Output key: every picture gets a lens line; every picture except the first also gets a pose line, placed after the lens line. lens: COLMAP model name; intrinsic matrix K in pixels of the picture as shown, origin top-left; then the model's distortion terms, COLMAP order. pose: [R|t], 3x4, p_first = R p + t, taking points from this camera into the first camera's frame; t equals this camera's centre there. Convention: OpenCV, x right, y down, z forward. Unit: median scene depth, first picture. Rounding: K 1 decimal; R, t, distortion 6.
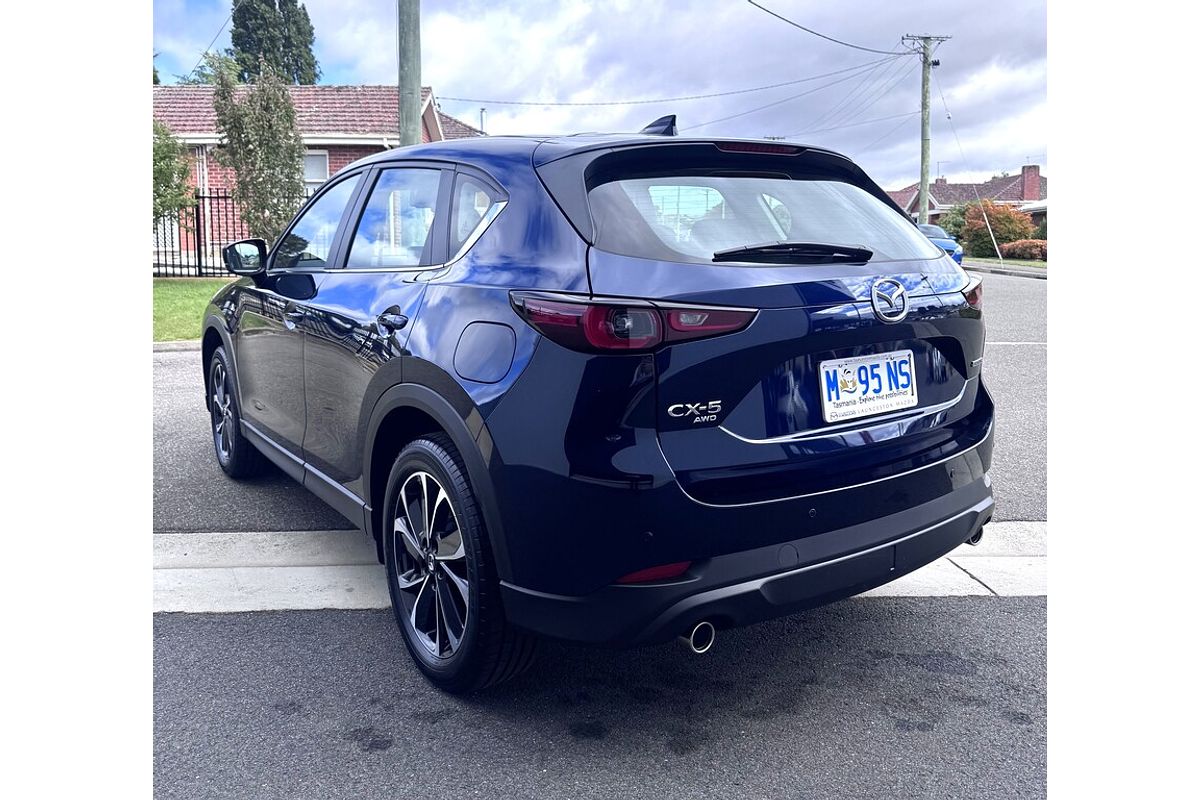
lens RADIAL K [[836.2, 0, 600.0], [0, 836.2, 350.5], [0, 0, 1]] dist [0.025200, -0.006063]
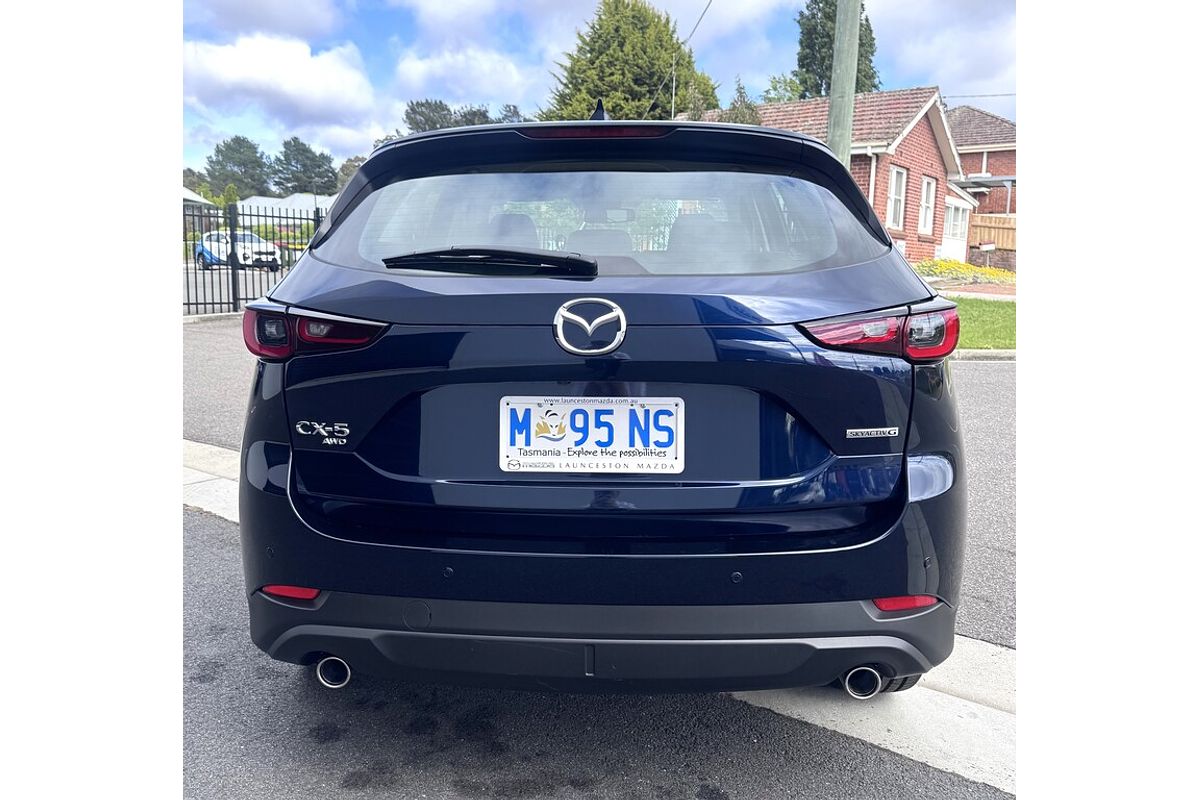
lens RADIAL K [[835.0, 0, 582.4], [0, 835.0, 398.4], [0, 0, 1]] dist [0.004884, -0.002433]
pose [[0.790730, 0.108748, -0.602428, 0.750723], [-0.084734, 0.994065, 0.068227, -0.042991], [0.606272, -0.002903, 0.795252, 0.366843]]
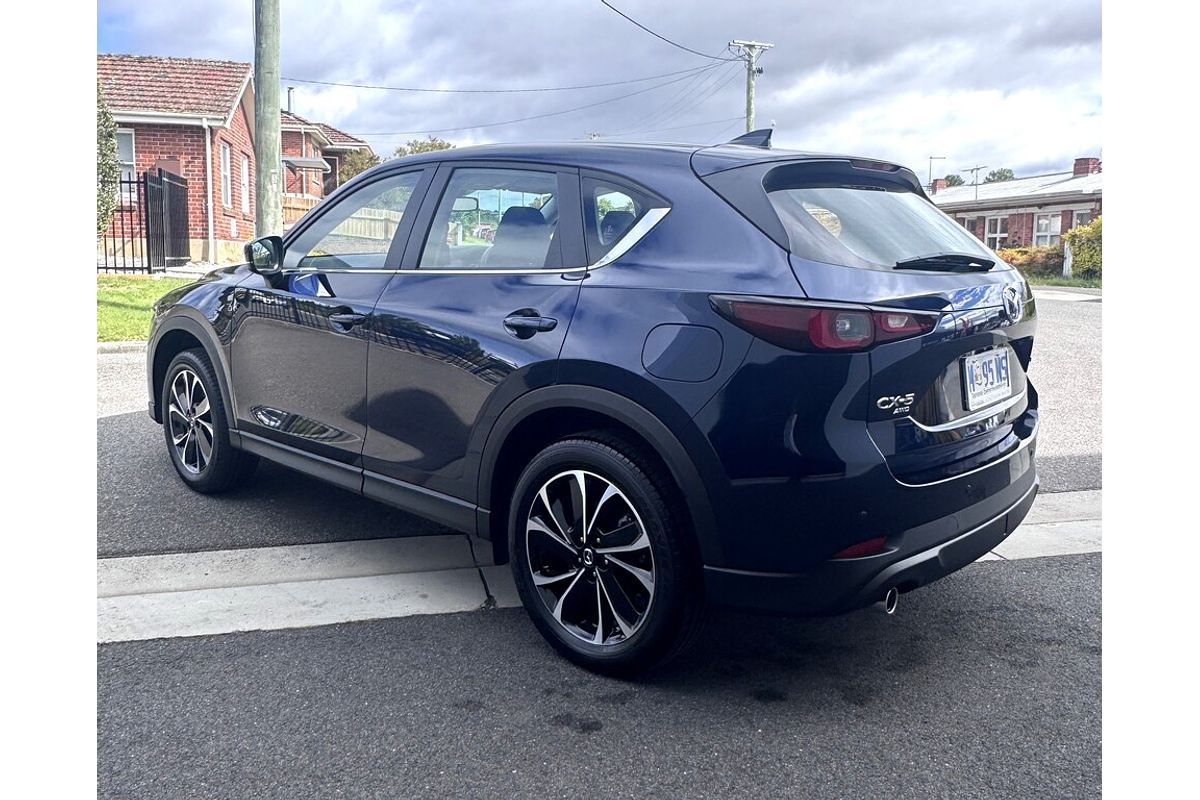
lens RADIAL K [[866.7, 0, 600.1], [0, 866.7, 380.7], [0, 0, 1]] dist [-0.002340, -0.001761]
pose [[0.974967, -0.016805, 0.221712, -0.447682], [0.009491, 0.999376, 0.034013, -0.000967], [-0.222145, -0.031057, 0.974519, -0.042129]]
